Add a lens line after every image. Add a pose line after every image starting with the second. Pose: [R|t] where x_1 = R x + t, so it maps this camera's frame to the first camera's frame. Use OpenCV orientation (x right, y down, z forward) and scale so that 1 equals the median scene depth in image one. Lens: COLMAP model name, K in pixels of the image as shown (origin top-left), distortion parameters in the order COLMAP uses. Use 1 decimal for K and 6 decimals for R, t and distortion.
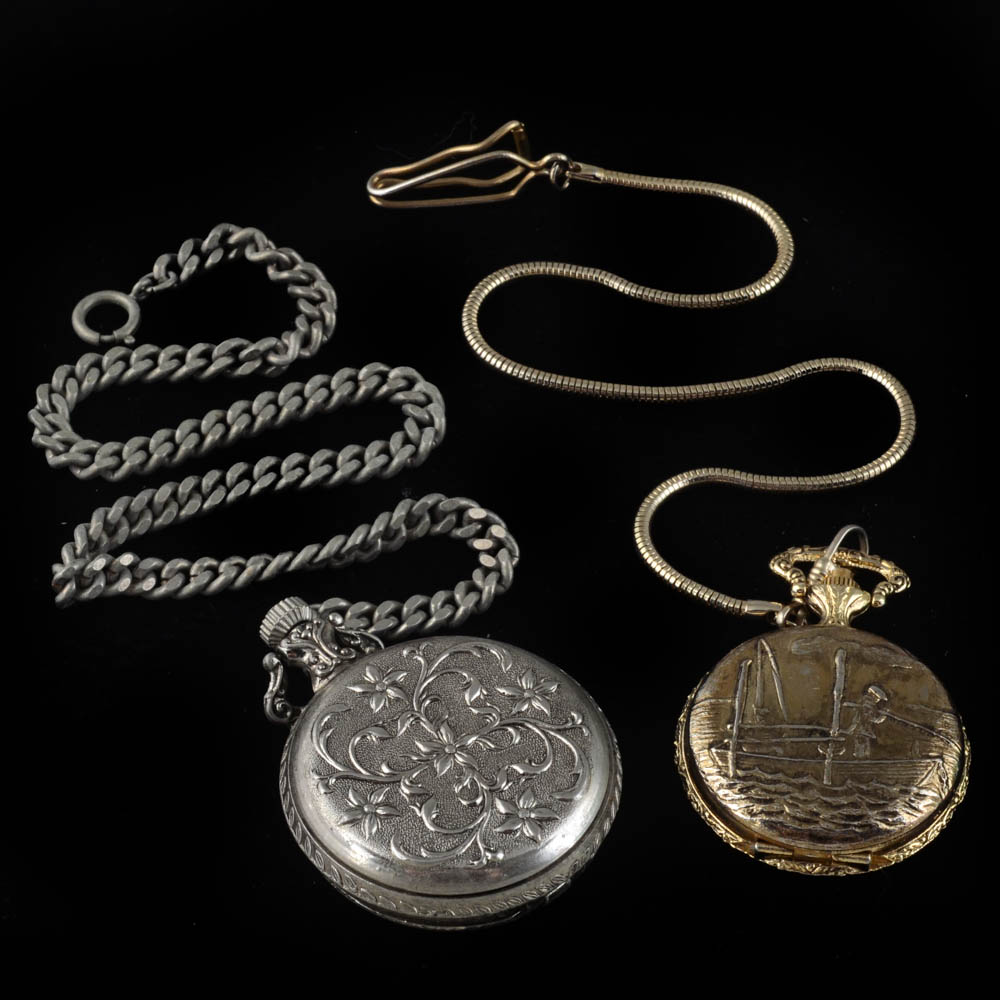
lens RADIAL K [[3634.2, 0, 500.4], [0, 3634.2, 499.9], [0, 0, 1]] dist [-0.323757, 0.000000]
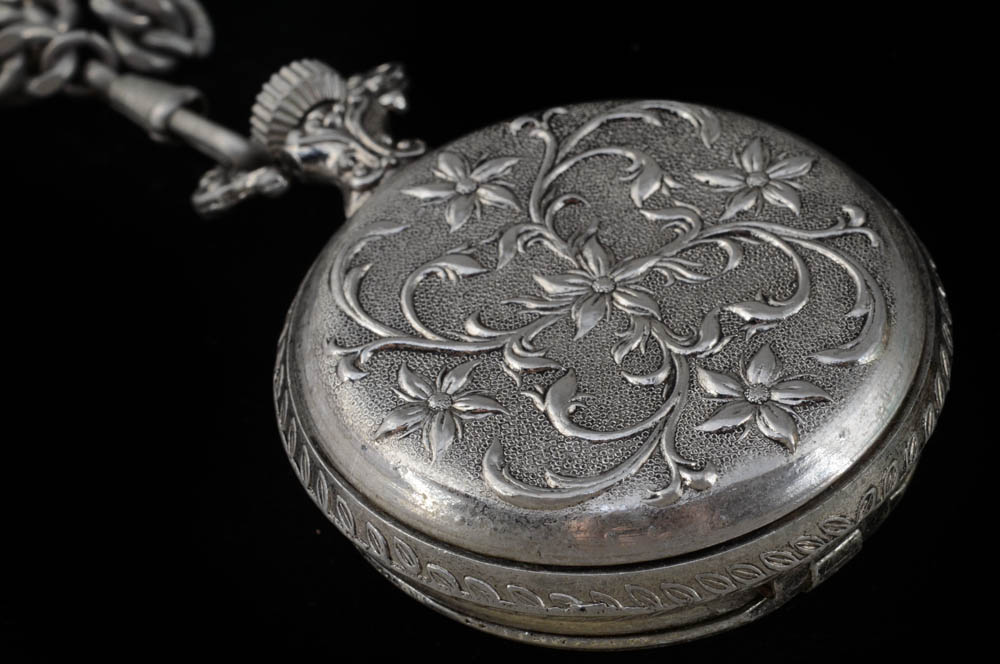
lens RADIAL K [[2572.4, 0, 498.7], [0, 2572.4, 332.7], [0, 0, 1]] dist [-0.333729, 0.000000]
pose [[0.991515, -0.062099, -0.114197, 0.011763], [0.048974, 0.992232, -0.114355, 0.114926], [0.120411, 0.107792, 0.986855, 0.652754]]
